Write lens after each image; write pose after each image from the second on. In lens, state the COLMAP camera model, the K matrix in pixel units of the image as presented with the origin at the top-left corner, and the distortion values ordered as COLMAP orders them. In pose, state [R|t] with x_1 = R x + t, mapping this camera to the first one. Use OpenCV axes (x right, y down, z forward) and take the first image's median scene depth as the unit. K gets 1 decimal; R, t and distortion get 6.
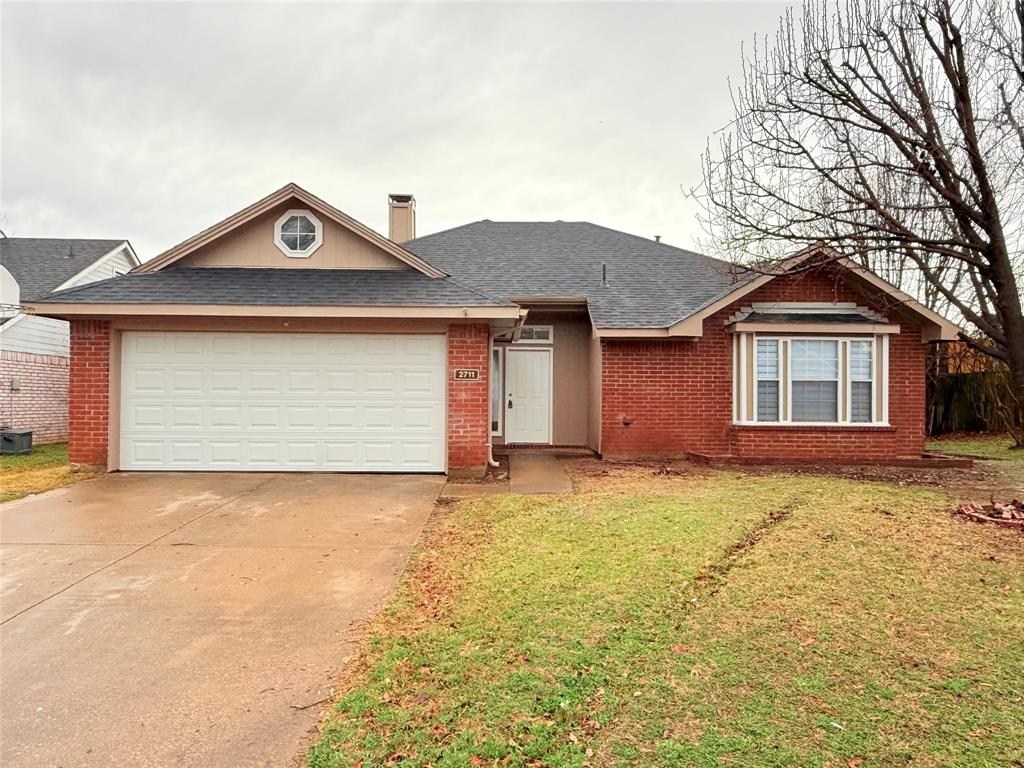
lens RADIAL K [[681.8, 0, 513.1], [0, 681.8, 373.9], [0, 0, 1]] dist [-0.023145, 0.023111]
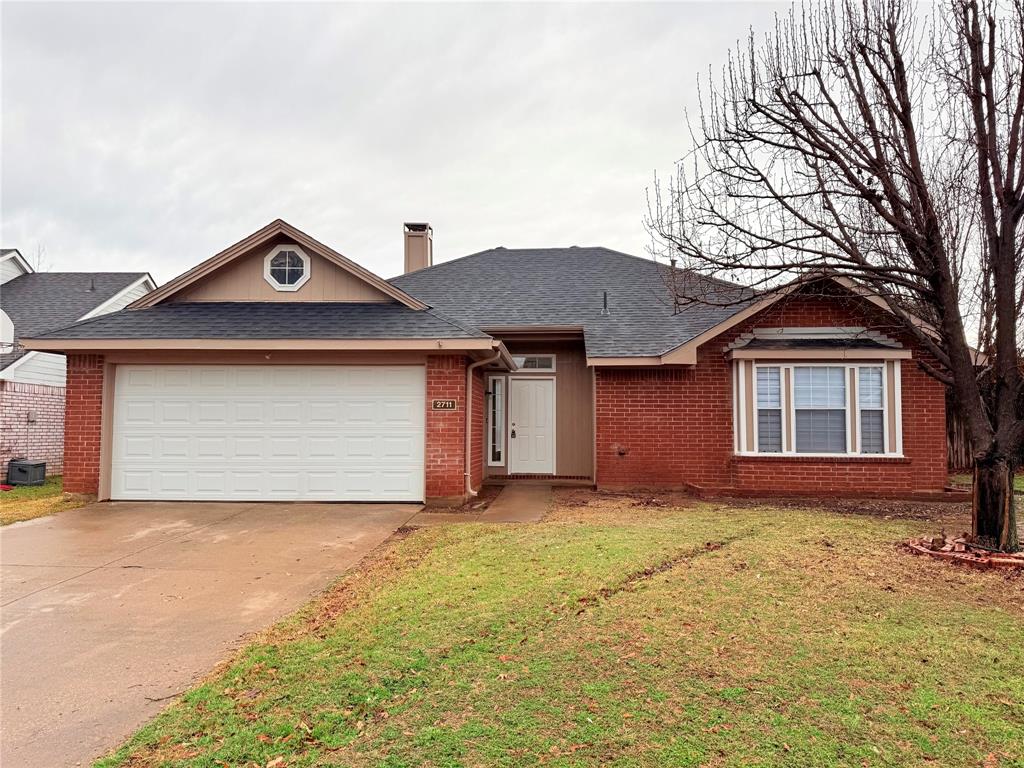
lens RADIAL K [[721.9, 0, 518.1], [0, 721.9, 373.1], [0, 0, 1]] dist [0.035729, -0.039100]
pose [[0.997097, -0.008324, -0.075692, 0.127209], [0.005259, 0.999162, -0.040596, -0.002162], [0.075966, 0.040080, 0.996305, -0.064562]]
